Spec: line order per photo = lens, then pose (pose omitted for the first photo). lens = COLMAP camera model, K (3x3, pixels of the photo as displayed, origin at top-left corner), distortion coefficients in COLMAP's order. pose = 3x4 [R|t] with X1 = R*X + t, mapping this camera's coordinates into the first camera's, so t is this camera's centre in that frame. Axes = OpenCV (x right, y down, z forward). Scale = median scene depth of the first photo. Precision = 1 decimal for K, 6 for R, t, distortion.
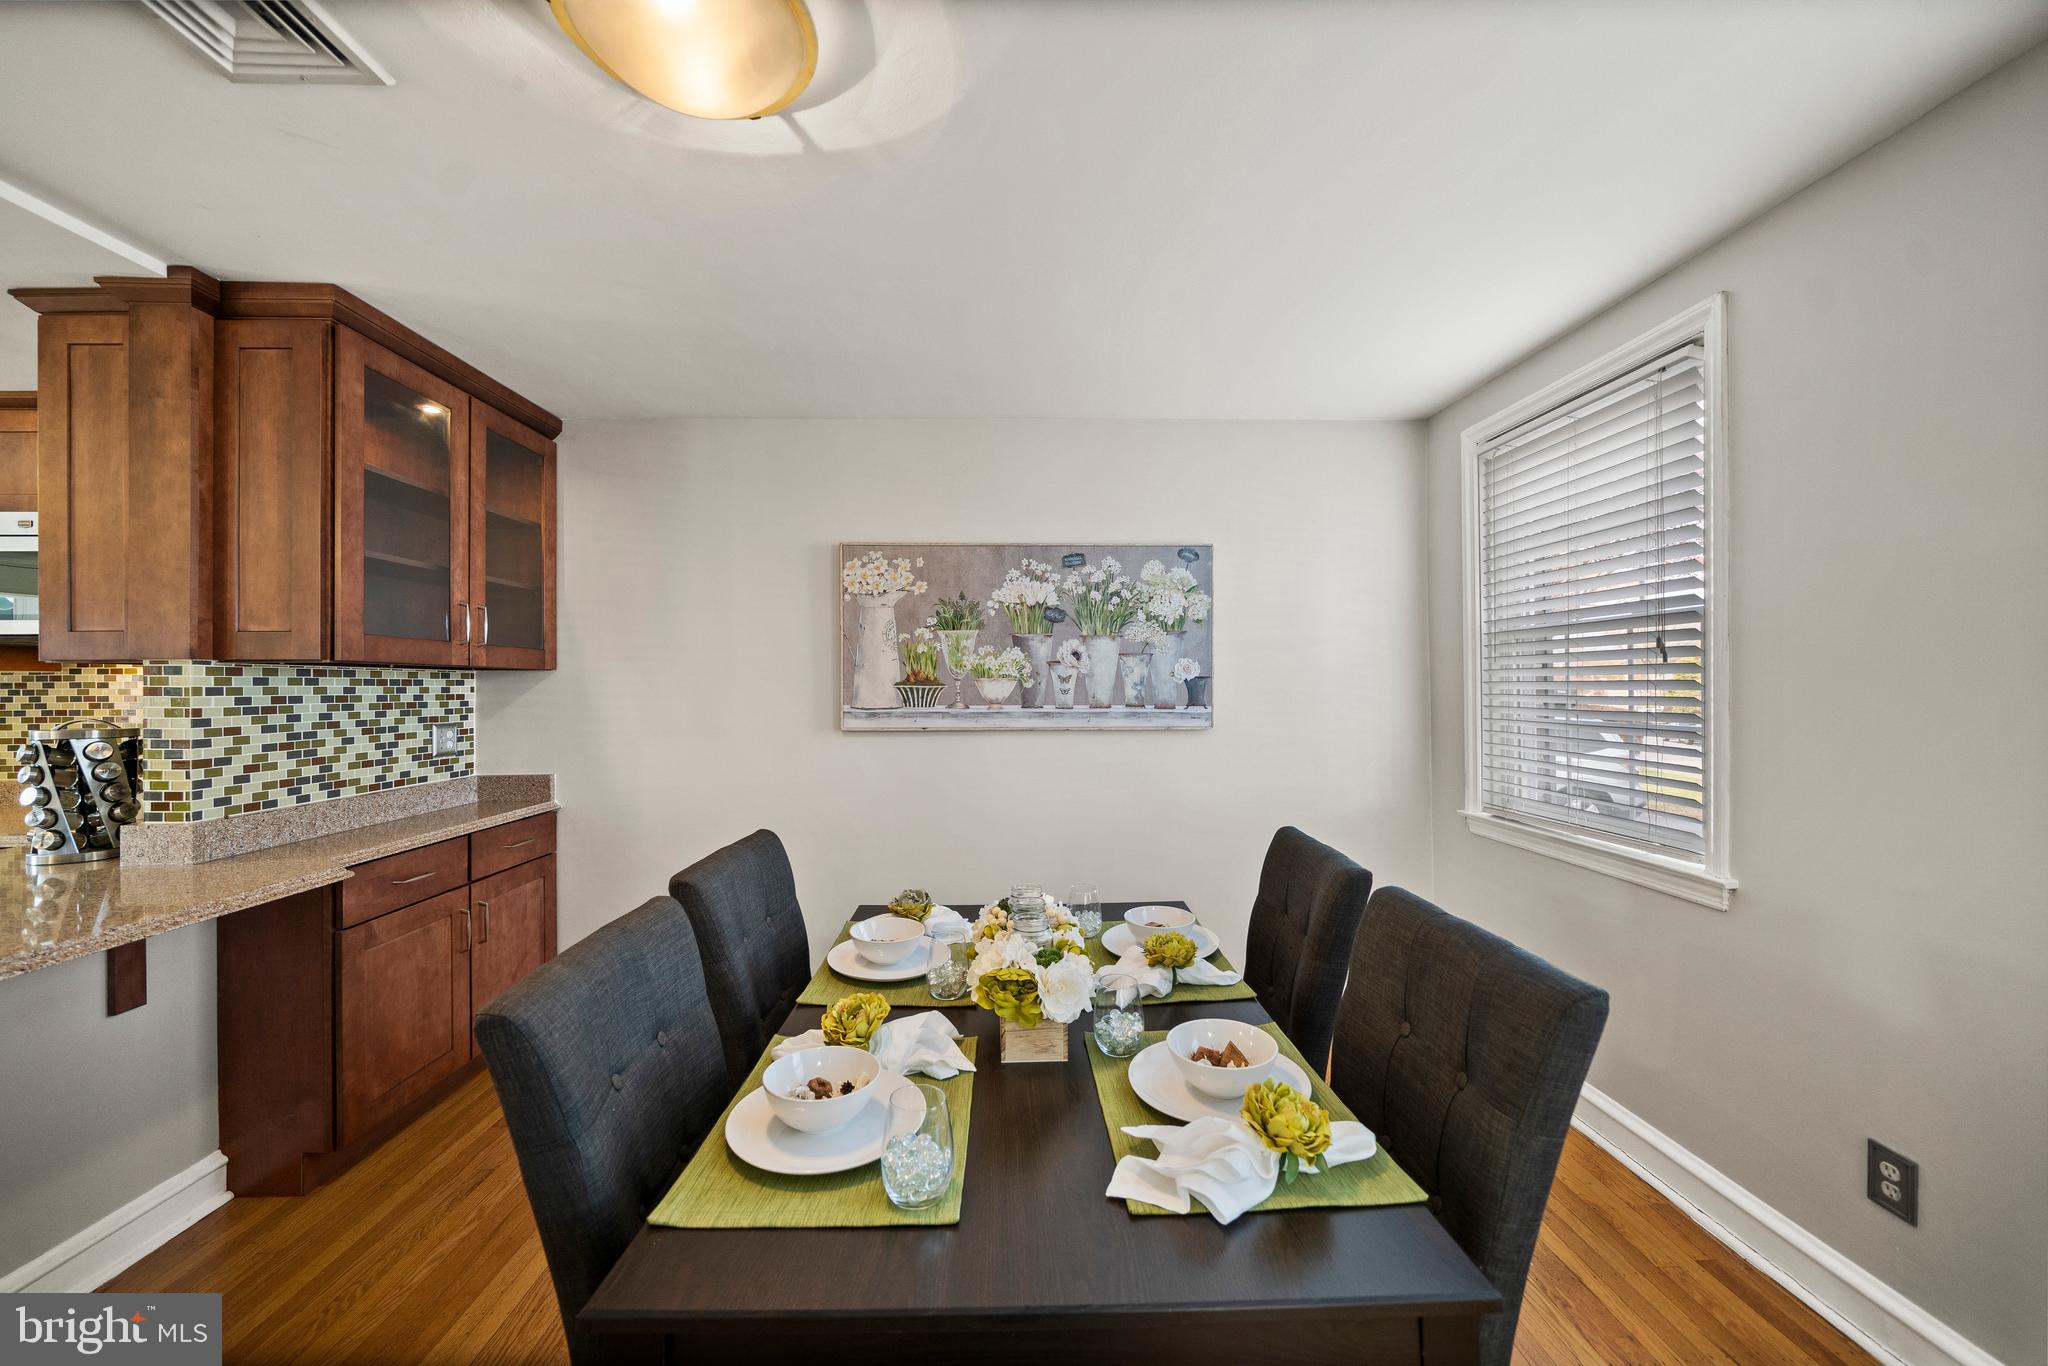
lens RADIAL K [[755.0, 0, 1024.3], [0, 755.0, 685.3], [0, 0, 1]] dist [-0.002846, -0.000074]
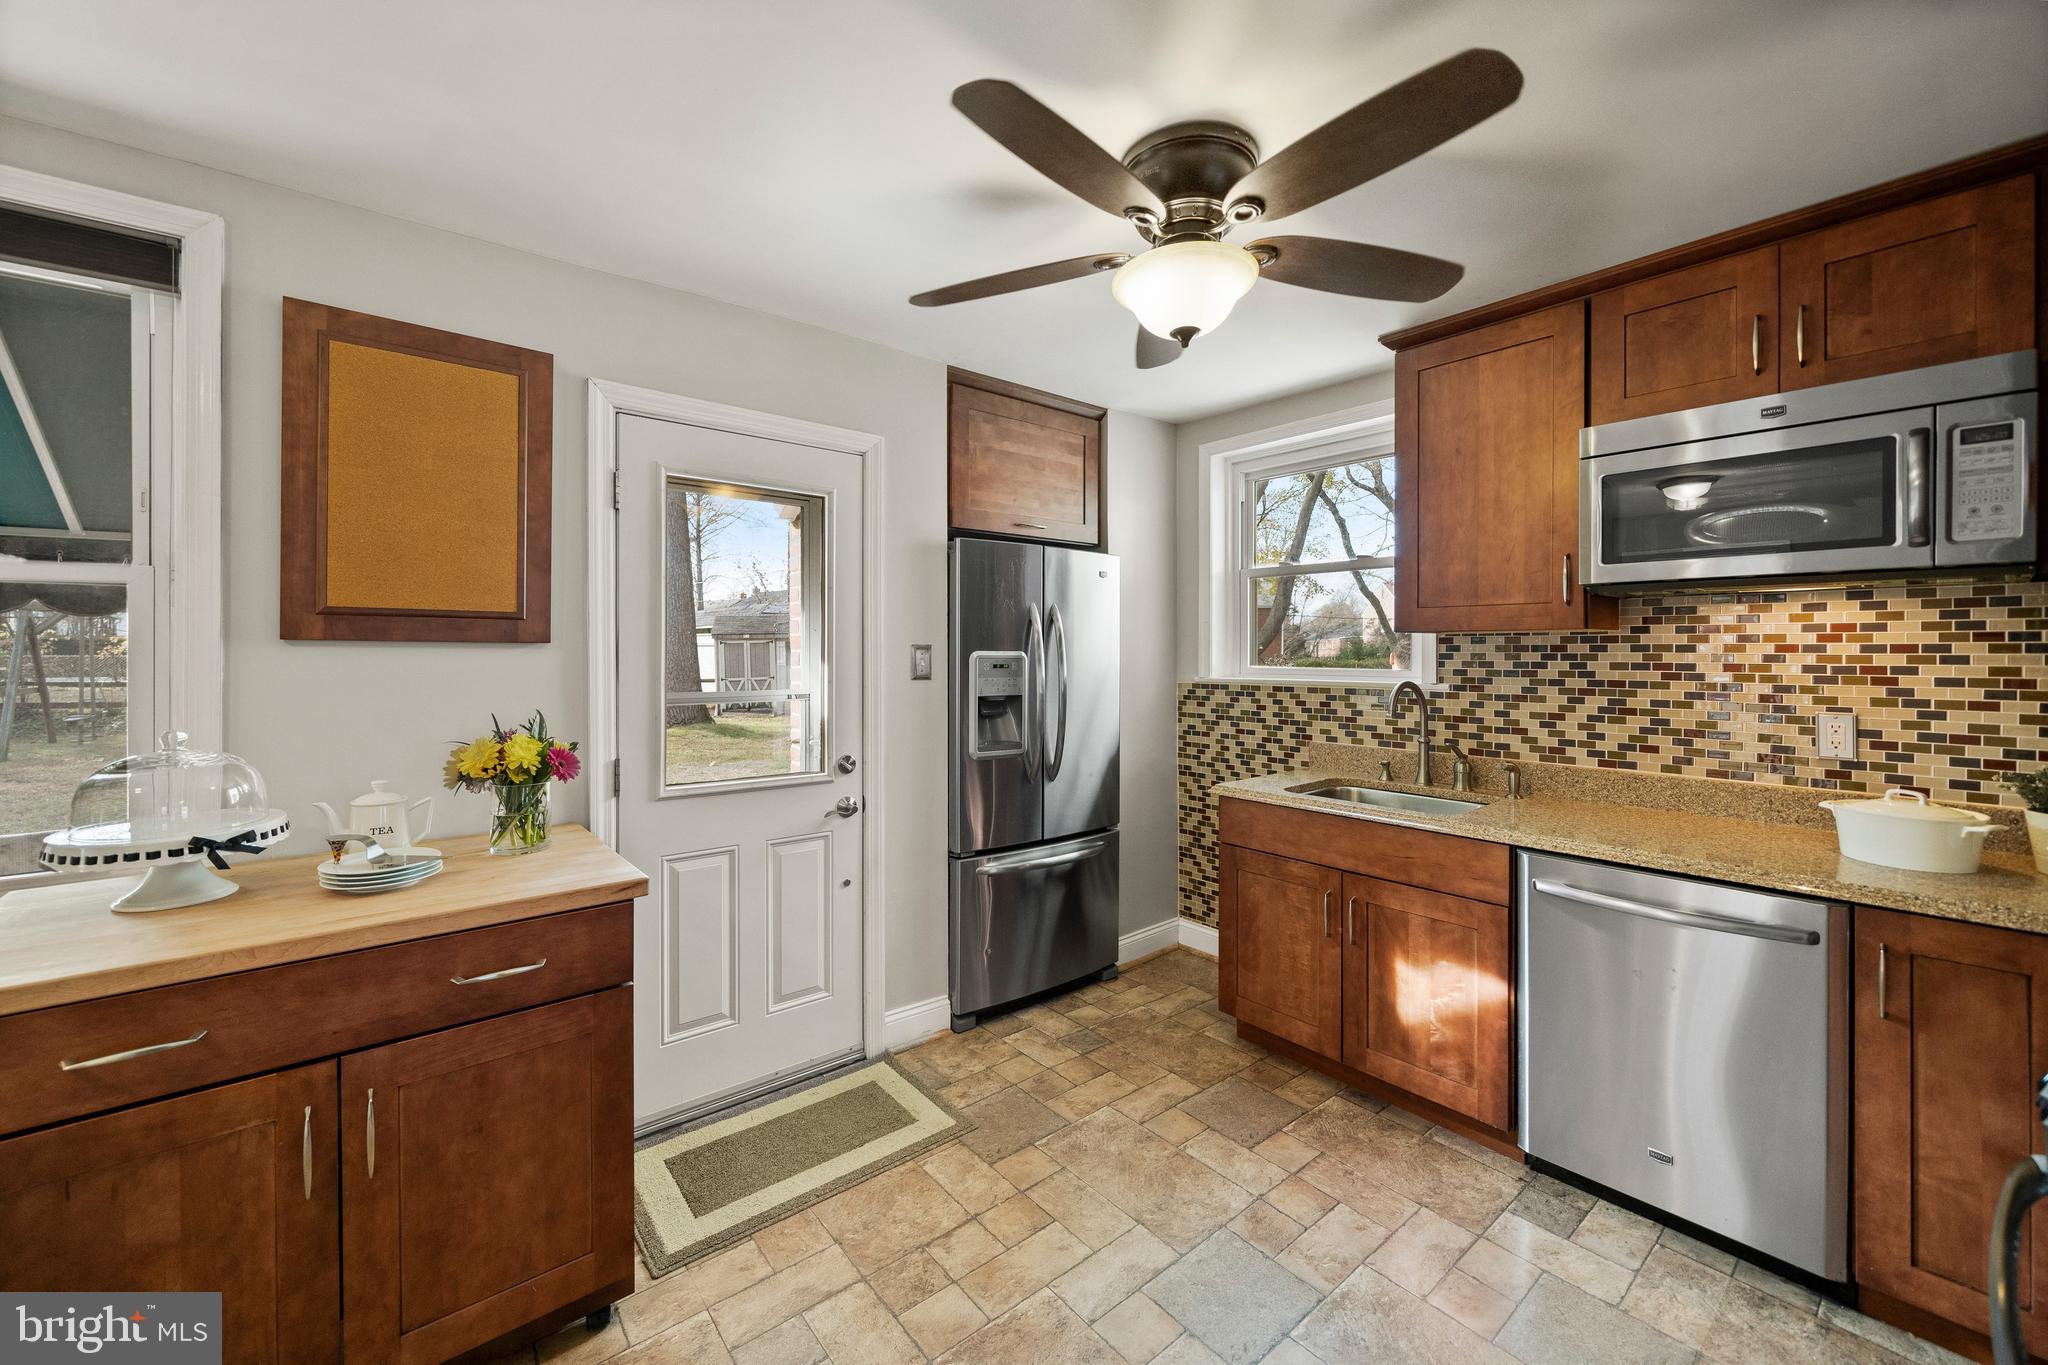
lens RADIAL K [[792.9, 0, 1010.8], [0, 792.9, 655.1], [0, 0, 1]] dist [-0.005240, -0.000395]
pose [[0.606646, 0.010824, -0.794898, -1.122820], [-0.001369, 0.999920, 0.012570, -0.002533], [0.794971, -0.006537, 0.606612, 0.014285]]
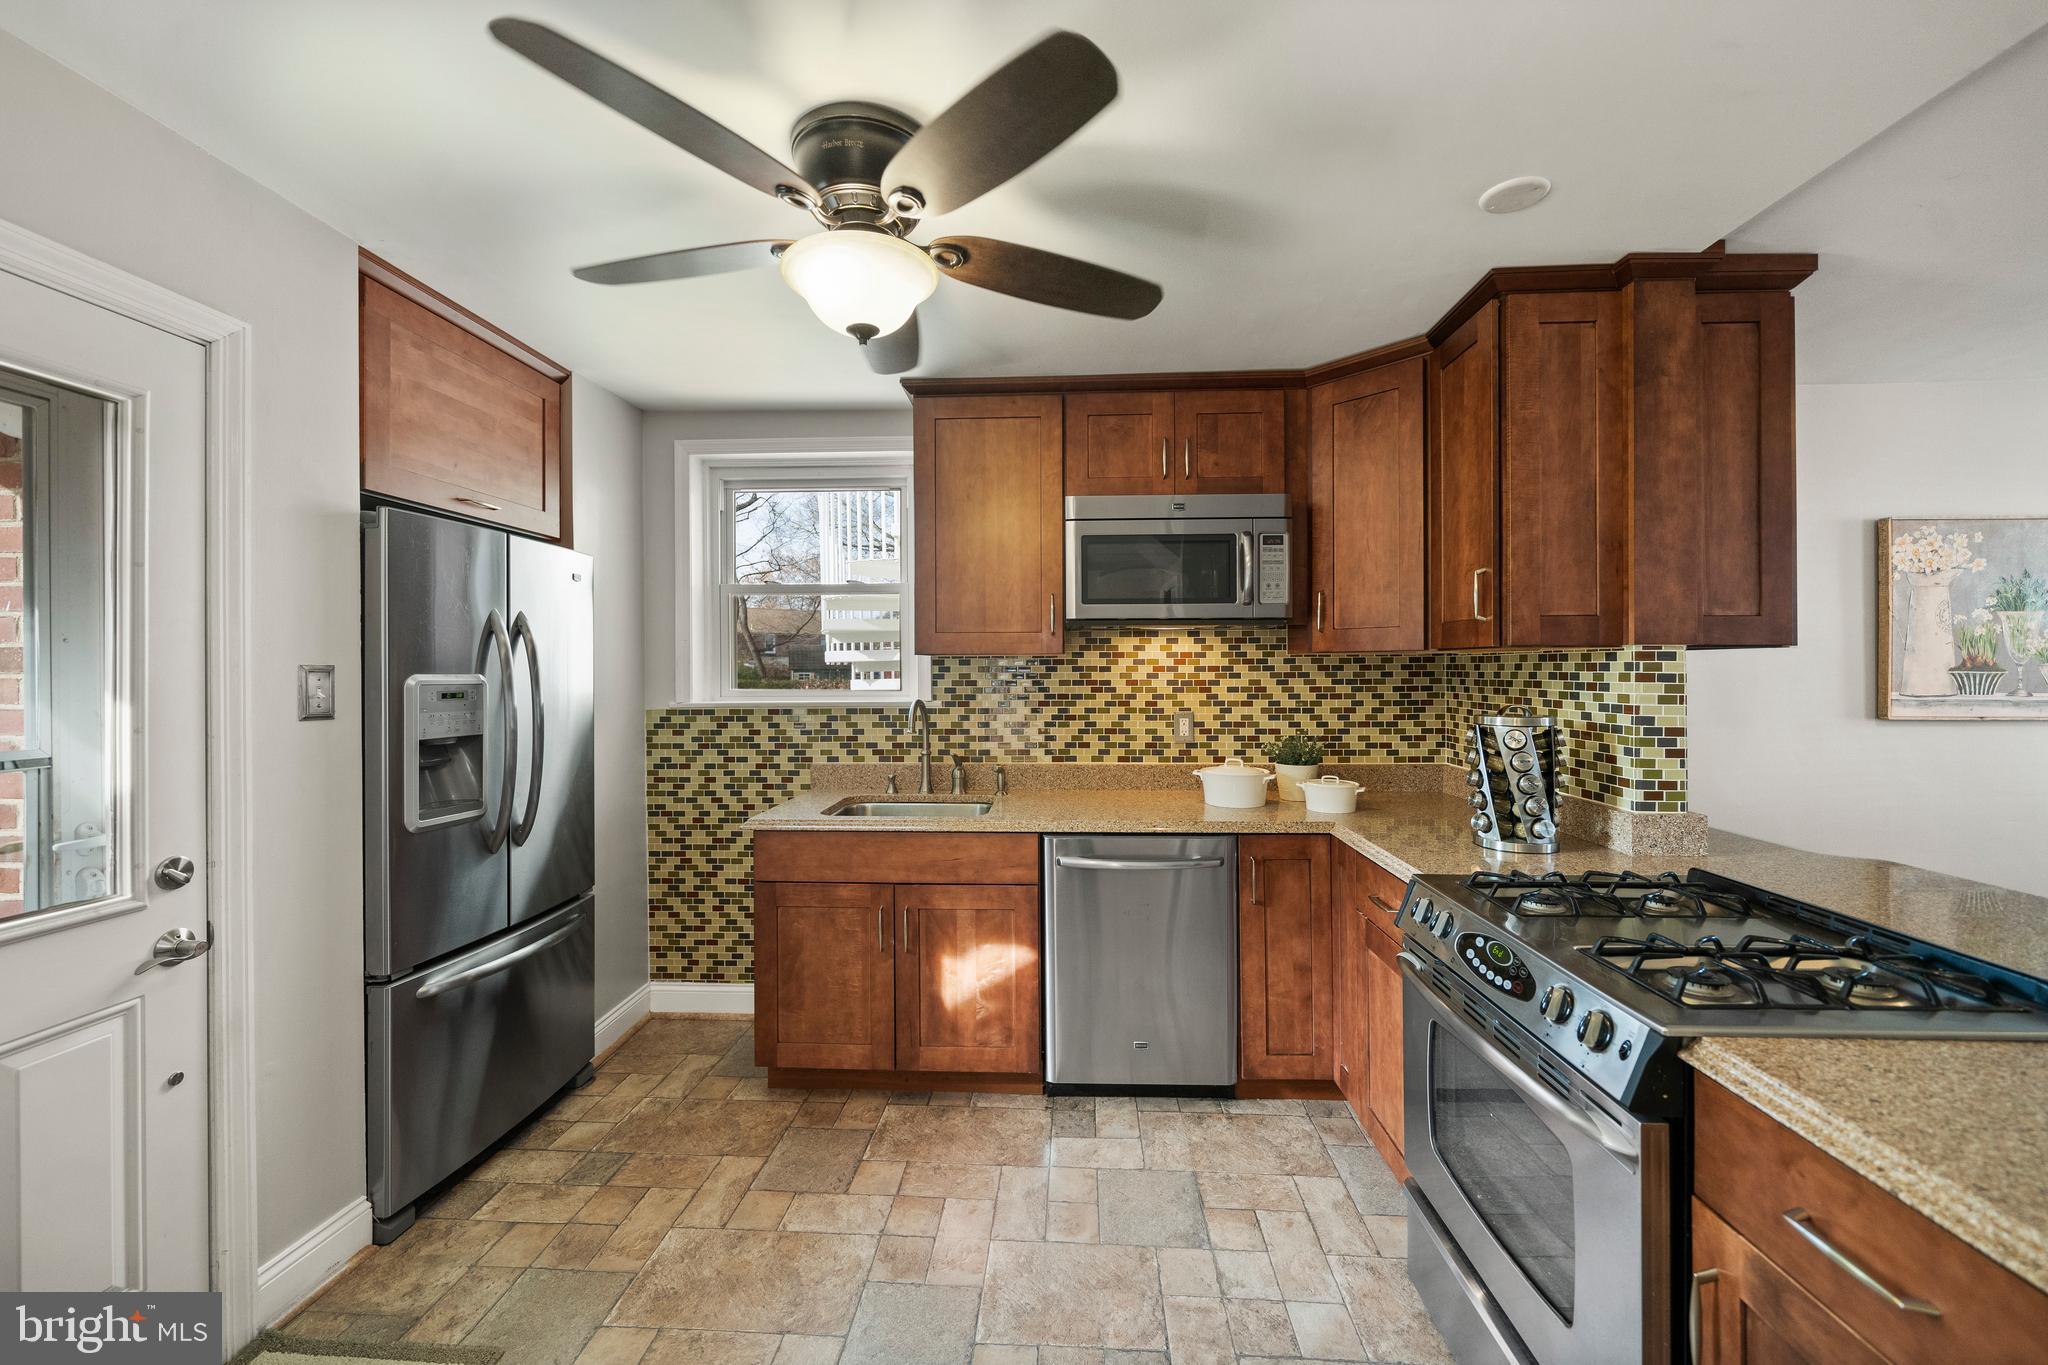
lens RADIAL K [[803.6, 0, 1031.5], [0, 803.6, 667.2], [0, 0, 1]] dist [-0.004309, 0.000033]
pose [[0.996831, 0.001974, -0.079527, -1.371740], [-0.001912, 0.999998, 0.000848, -0.003327], [0.079528, -0.000693, 0.996832, -0.072532]]
